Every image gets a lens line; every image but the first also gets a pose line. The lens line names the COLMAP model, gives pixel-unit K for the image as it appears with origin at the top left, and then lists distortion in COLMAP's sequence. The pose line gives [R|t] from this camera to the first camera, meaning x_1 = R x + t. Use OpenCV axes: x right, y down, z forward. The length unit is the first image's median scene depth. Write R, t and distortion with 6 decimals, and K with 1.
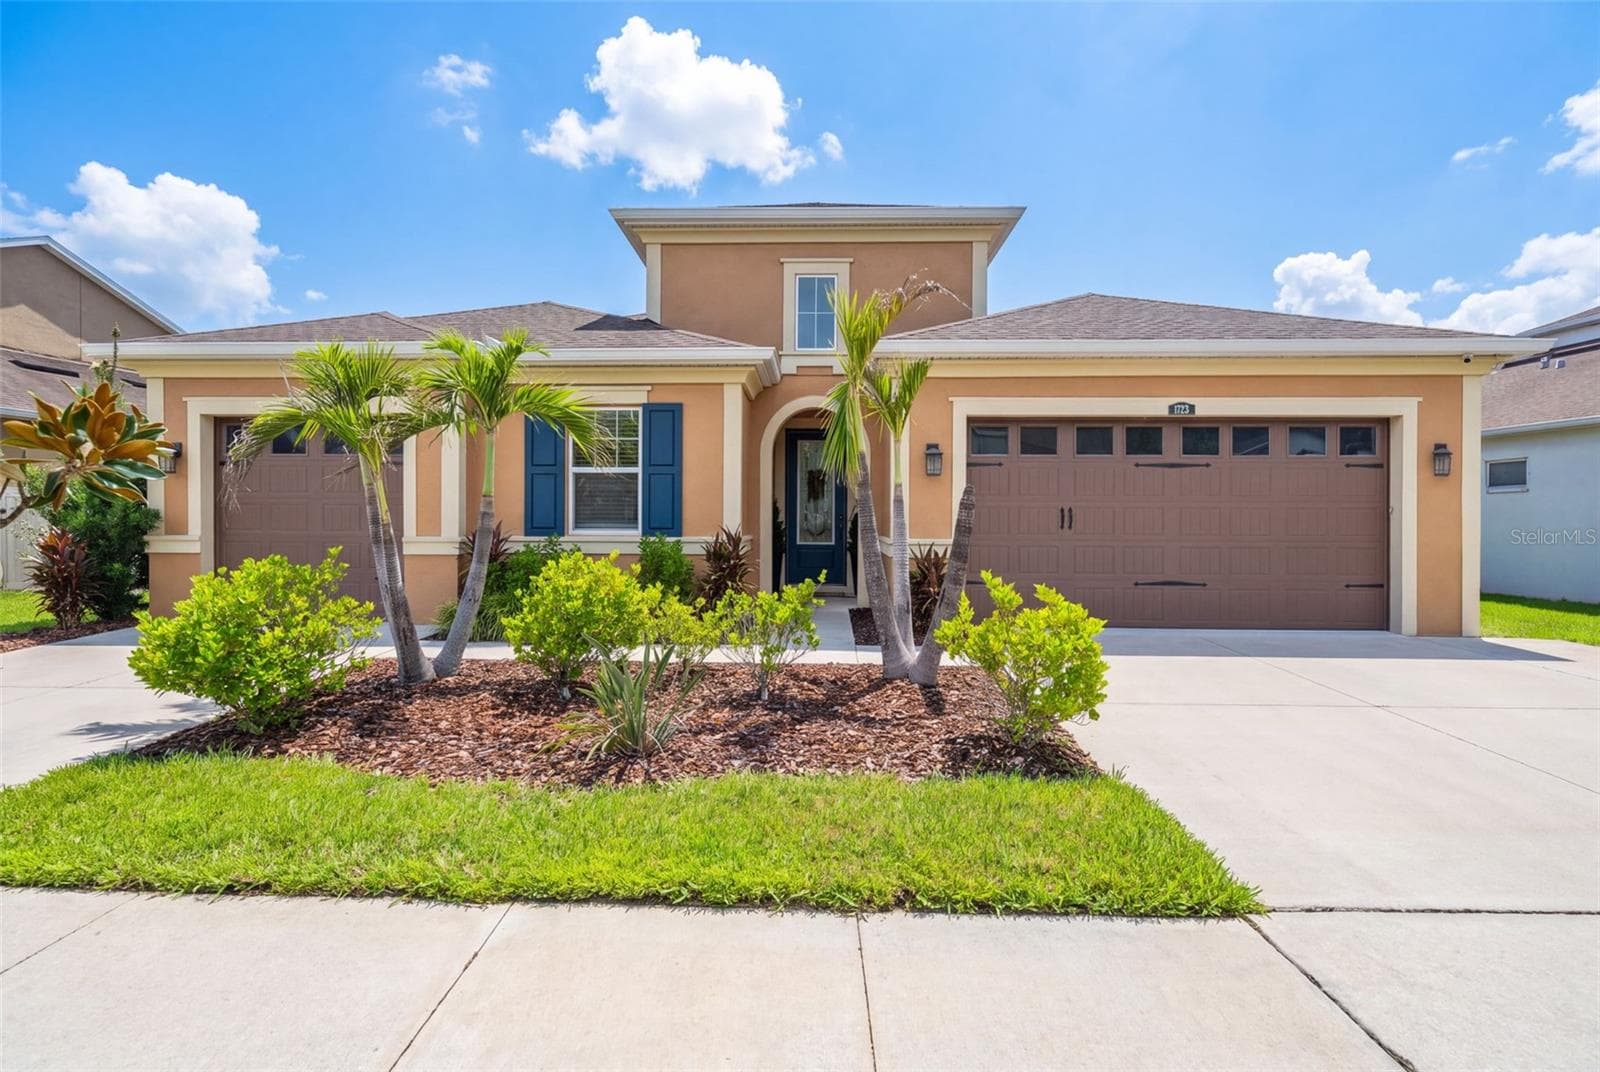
lens RADIAL K [[804.3, 0, 800.0], [0, 804.3, 536.0], [0, 0, 1]] dist [0.001266, -0.000644]
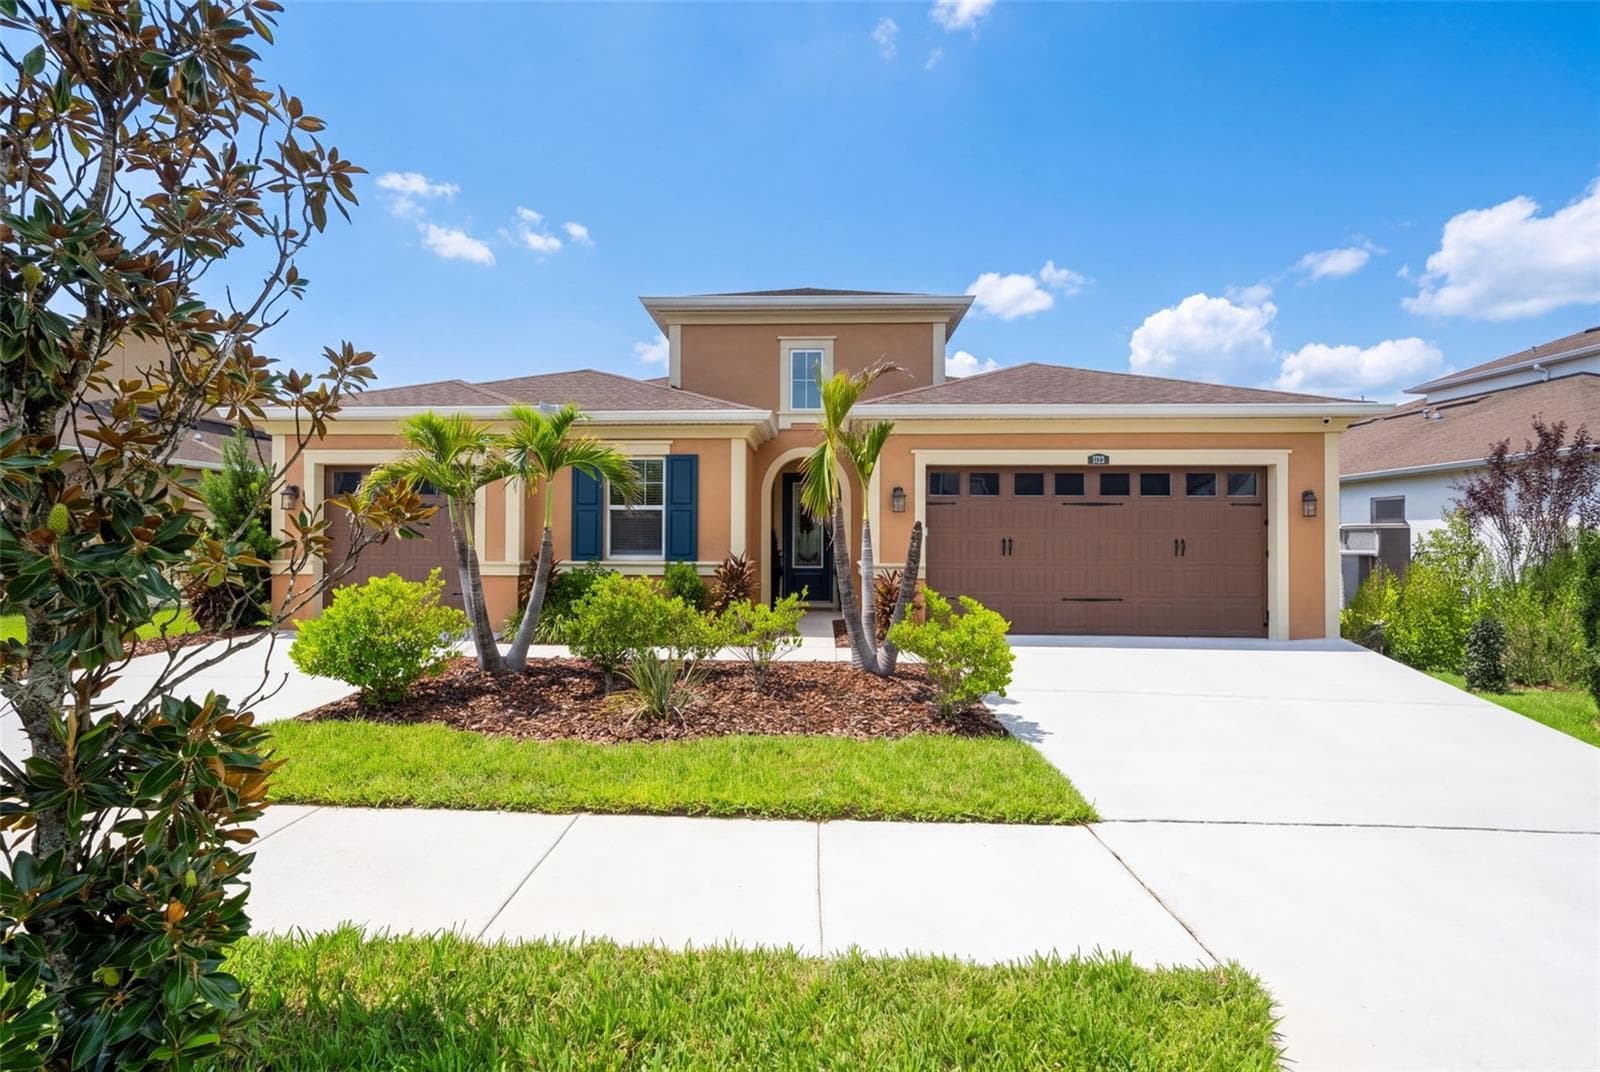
lens RADIAL K [[804.3, 0, 800.0], [0, 804.3, 536.0], [0, 0, 1]] dist [0.001266, -0.000644]
pose [[0.999852, 0.001129, -0.017173, 0.034075], [-0.001729, 0.999386, -0.034982, 0.004974], [0.017122, 0.035006, 0.999240, -0.246791]]
